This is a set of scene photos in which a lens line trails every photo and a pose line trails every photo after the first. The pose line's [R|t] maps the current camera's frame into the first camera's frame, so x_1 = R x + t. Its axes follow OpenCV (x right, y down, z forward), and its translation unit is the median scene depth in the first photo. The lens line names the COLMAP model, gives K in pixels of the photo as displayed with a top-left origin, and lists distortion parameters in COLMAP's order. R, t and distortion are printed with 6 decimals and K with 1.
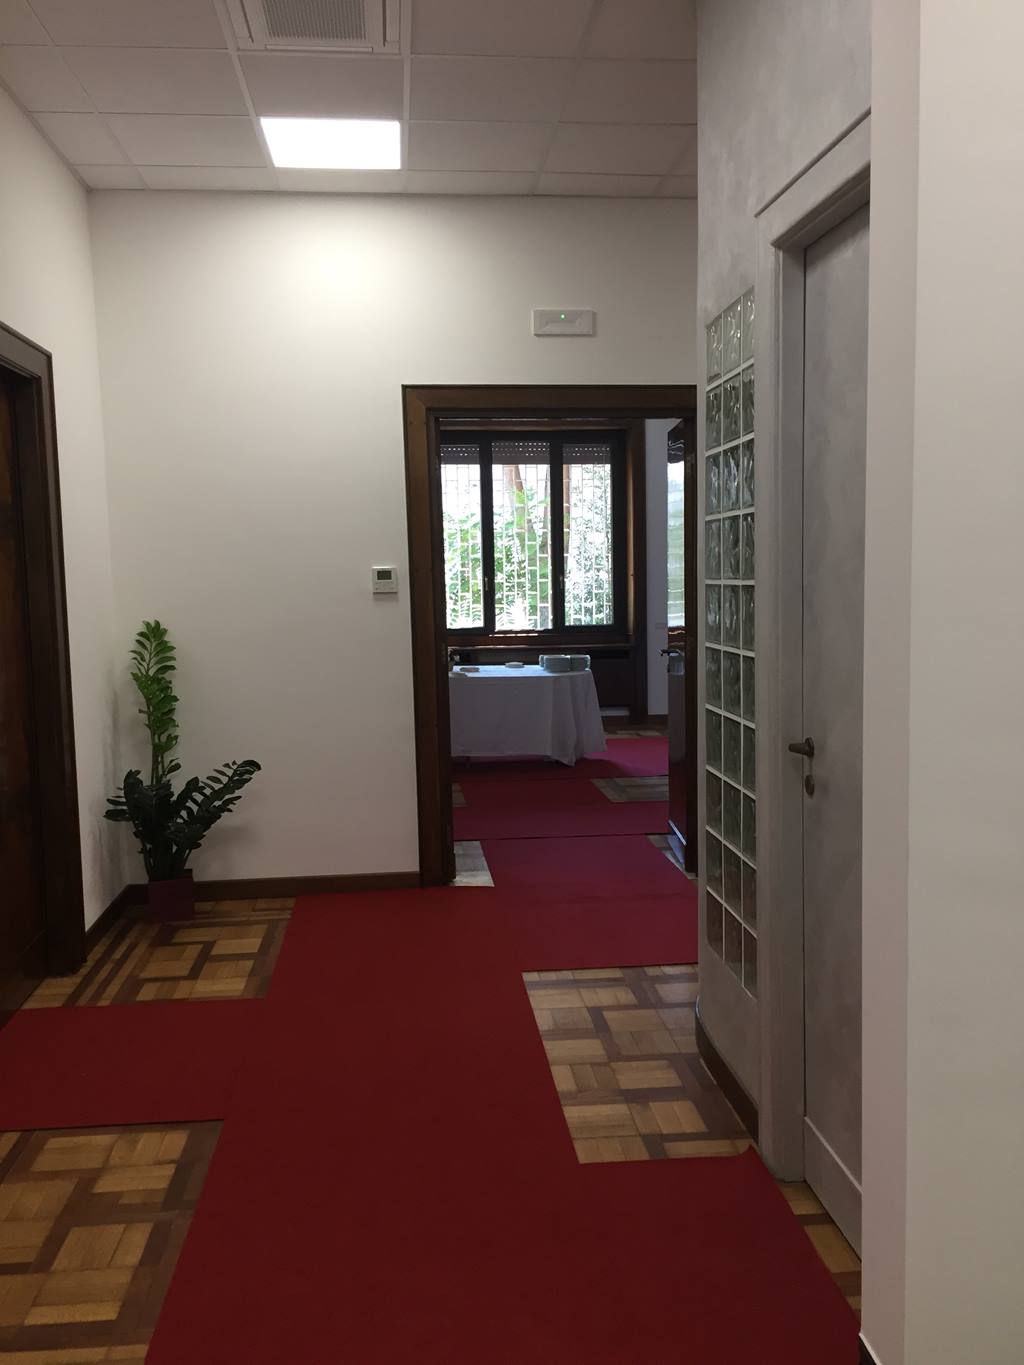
lens RADIAL K [[1176.9, 0, 512.0], [0, 1176.9, 682.5], [0, 0, 1]] dist [0.077861, -0.094953]
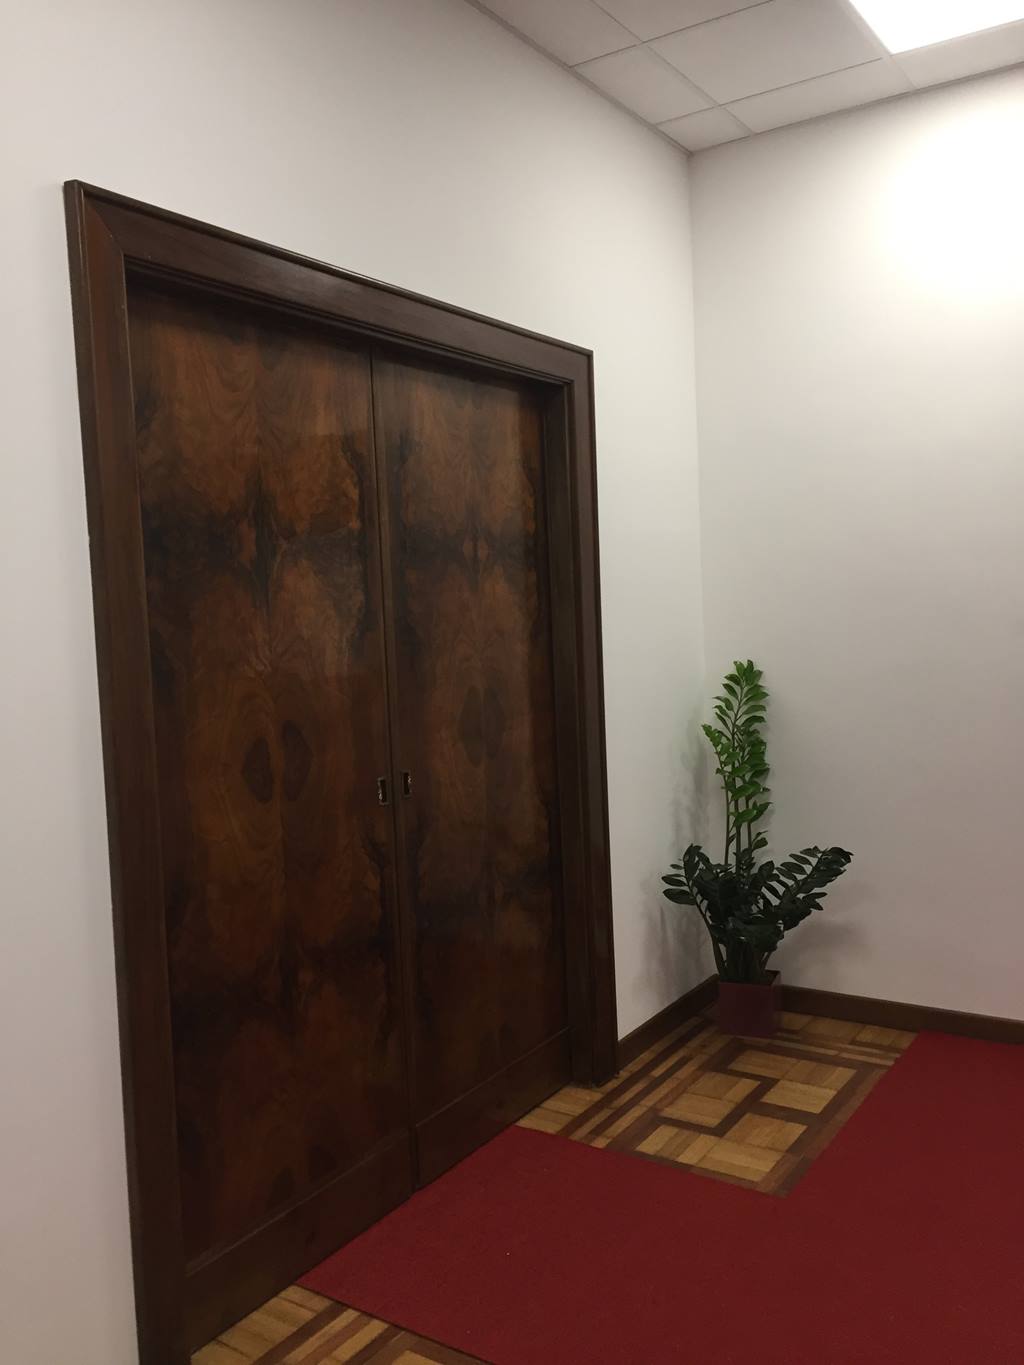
lens RADIAL K [[1176.9, 0, 512.0], [0, 1176.9, 682.5], [0, 0, 1]] dist [0.077861, -0.094953]
pose [[0.779755, 0.028083, -0.625454, 0.093432], [-0.033411, 0.999436, 0.003220, -0.038261], [0.625192, 0.018386, 0.780254, 0.287970]]
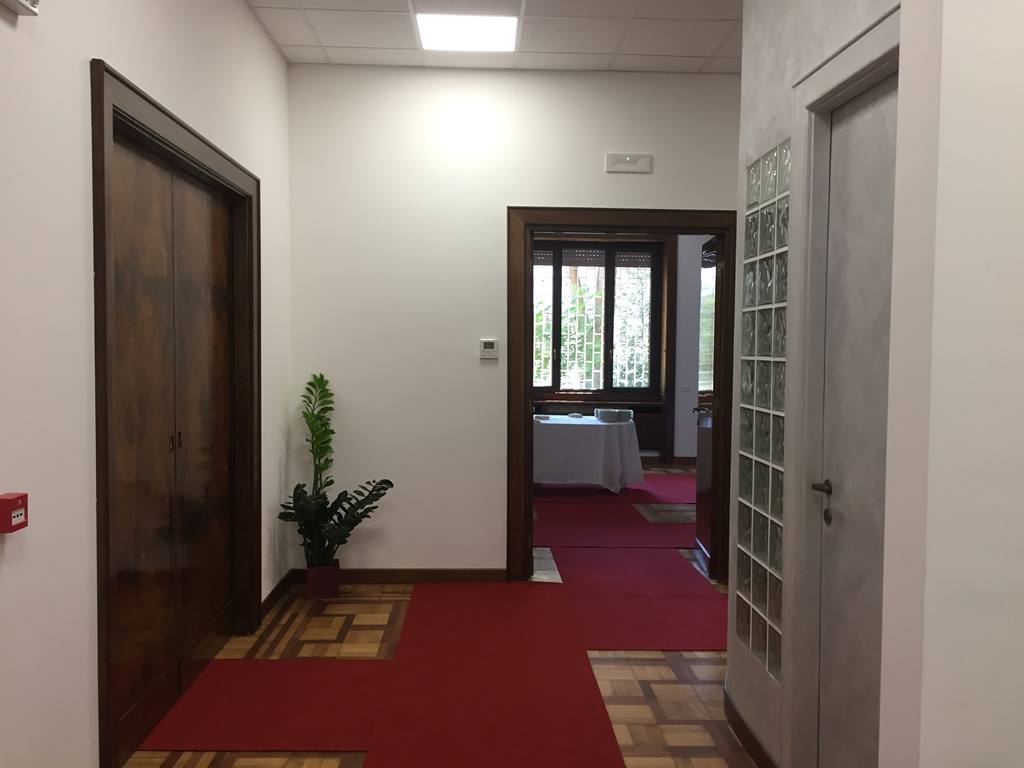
lens RADIAL K [[882.9, 0, 512.0], [0, 882.9, 384.0], [0, 0, 1]] dist [0.077861, -0.094953]
pose [[0.997760, 0.032512, -0.058457, -0.024043], [-0.035355, 0.998209, -0.048268, 0.000753], [0.056783, 0.050227, 0.997122, -0.002251]]
